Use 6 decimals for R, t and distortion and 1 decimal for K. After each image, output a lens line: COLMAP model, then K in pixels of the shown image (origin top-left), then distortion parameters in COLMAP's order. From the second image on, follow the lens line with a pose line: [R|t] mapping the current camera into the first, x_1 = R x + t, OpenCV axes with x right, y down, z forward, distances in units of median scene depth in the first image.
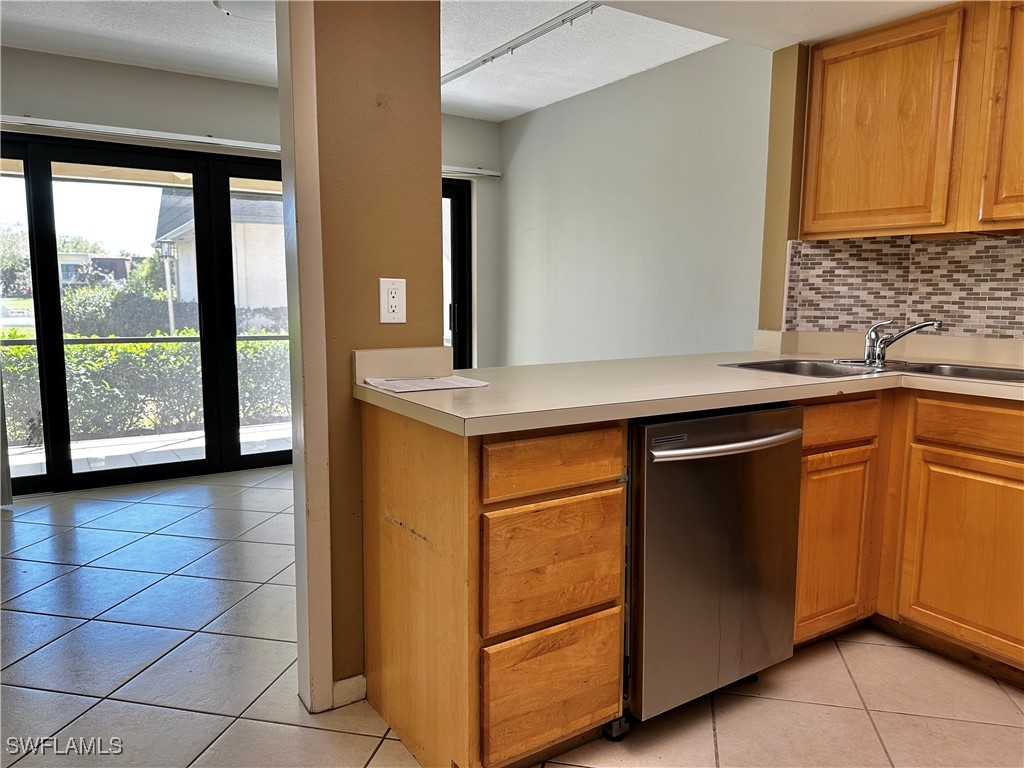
lens RADIAL K [[709.2, 0, 516.4], [0, 709.2, 384.4], [0, 0, 1]] dist [0.085384, -0.116008]
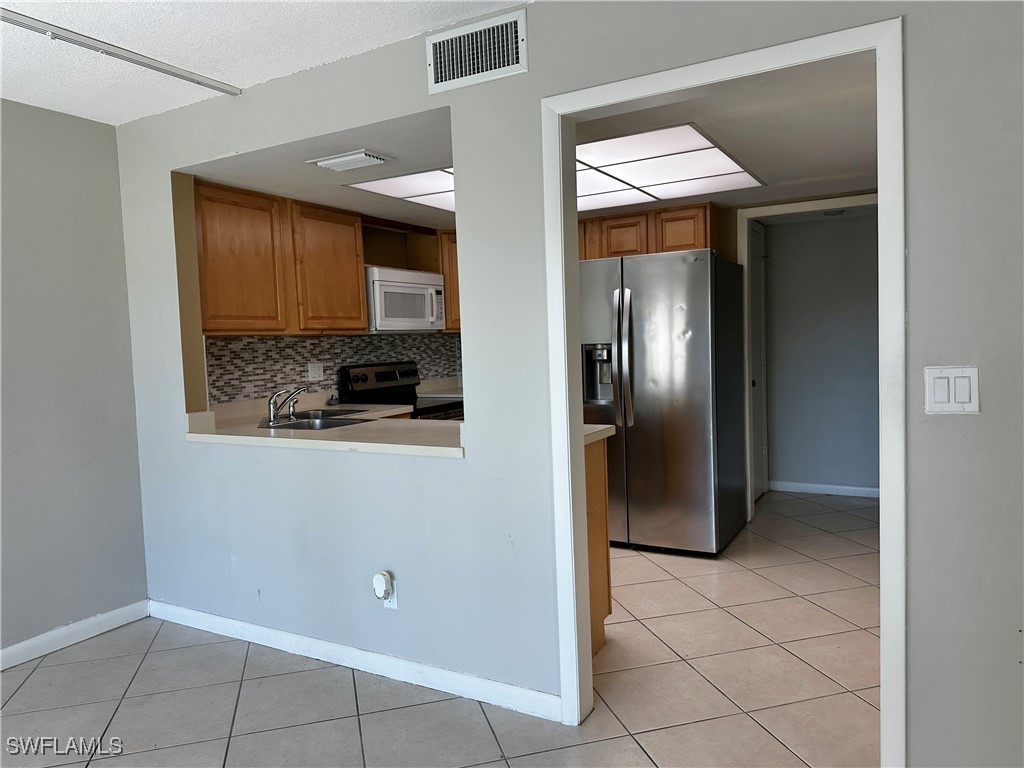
lens RADIAL K [[709.2, 0, 516.4], [0, 709.2, 384.4], [0, 0, 1]] dist [0.085384, -0.116008]
pose [[-0.448768, -0.046278, 0.892449, -0.974660], [0.148140, 0.980989, 0.125361, -0.203103], [-0.881284, 0.188466, -0.433381, 1.137850]]
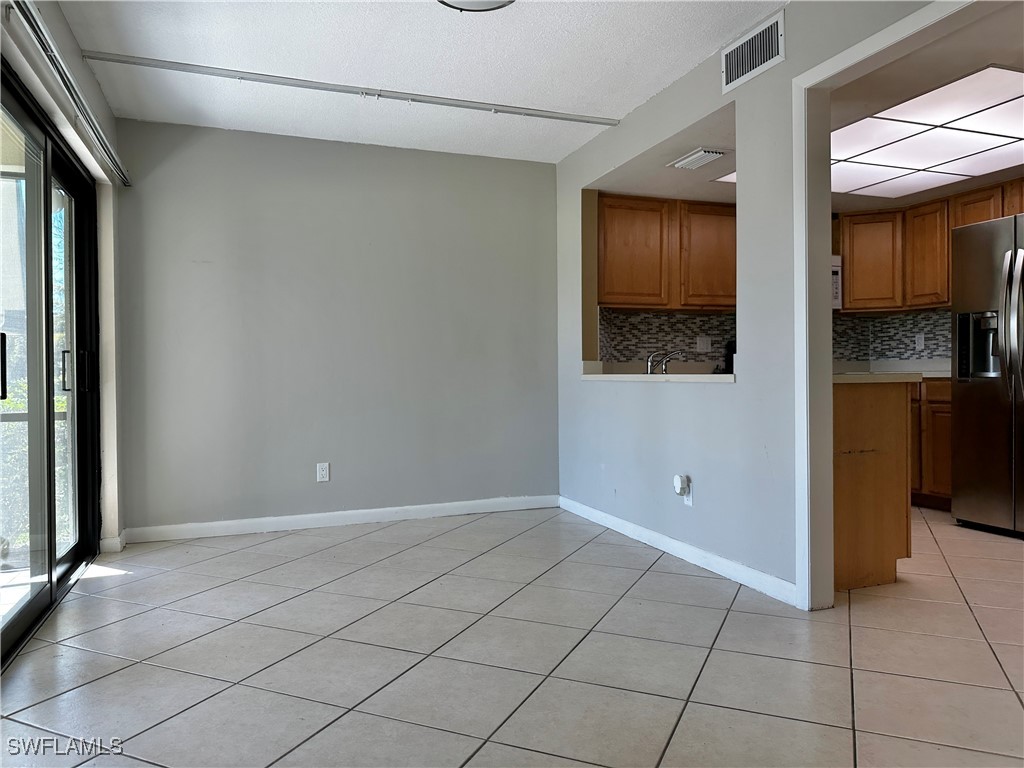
lens RADIAL K [[709.2, 0, 516.4], [0, 709.2, 384.4], [0, 0, 1]] dist [0.085384, -0.116008]
pose [[0.219533, -0.025158, 0.975281, -1.314945], [0.141240, 0.989956, -0.006256, -0.042107], [-0.965327, 0.139122, 0.220881, 0.900198]]
